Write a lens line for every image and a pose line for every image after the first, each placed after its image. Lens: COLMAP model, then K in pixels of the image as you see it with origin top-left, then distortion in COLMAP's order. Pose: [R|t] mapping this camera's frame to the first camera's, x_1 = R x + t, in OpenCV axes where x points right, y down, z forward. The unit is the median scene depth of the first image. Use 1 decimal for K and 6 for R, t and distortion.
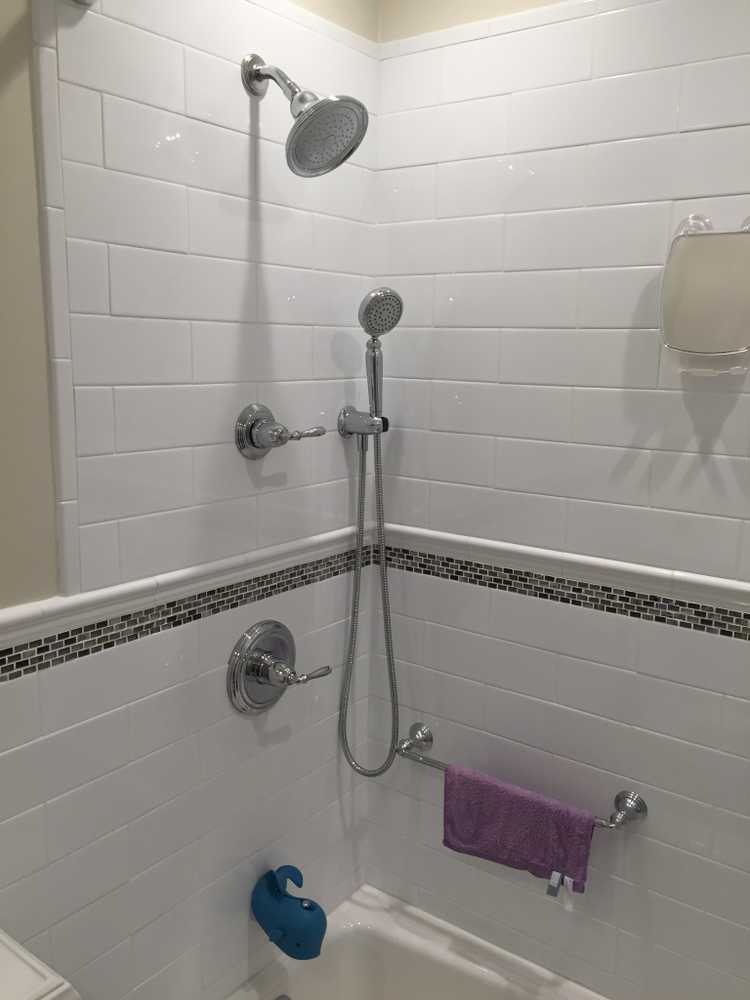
lens RADIAL K [[857.3, 0, 375.0], [0, 857.3, 500.0], [0, 0, 1]] dist [0.076087, -0.102518]
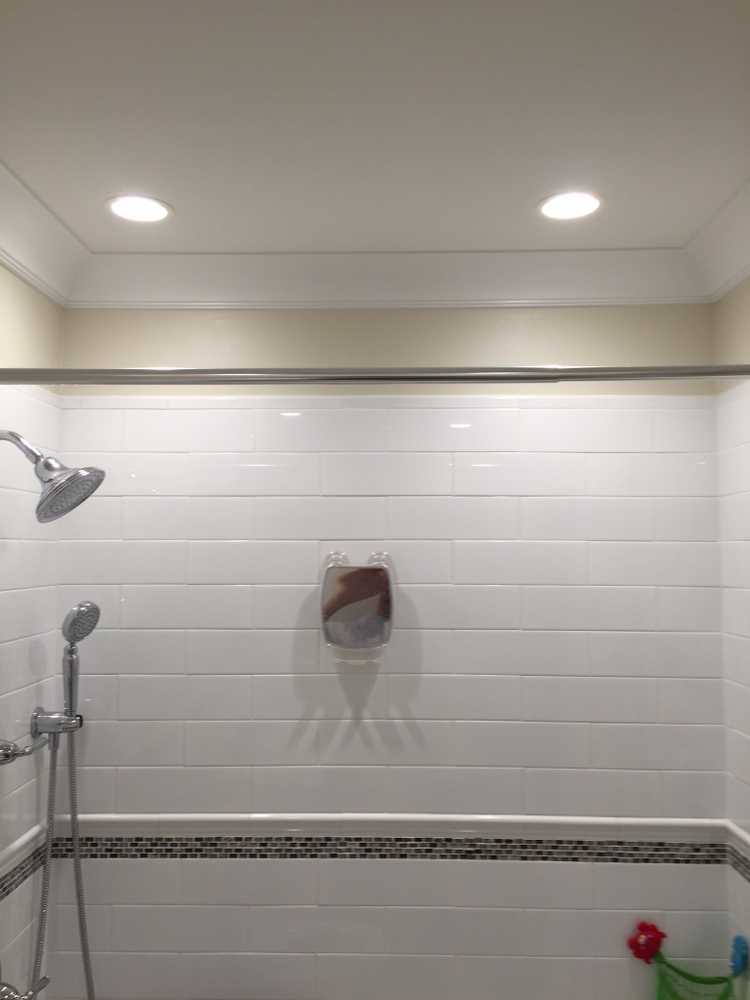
lens RADIAL K [[857.3, 0, 375.0], [0, 857.3, 500.0], [0, 0, 1]] dist [0.076087, -0.102518]
pose [[0.823022, 0.011776, 0.567887, -0.318140], [0.122622, 0.972526, -0.197880, -0.101281], [-0.554615, 0.232495, 0.798967, -0.156055]]
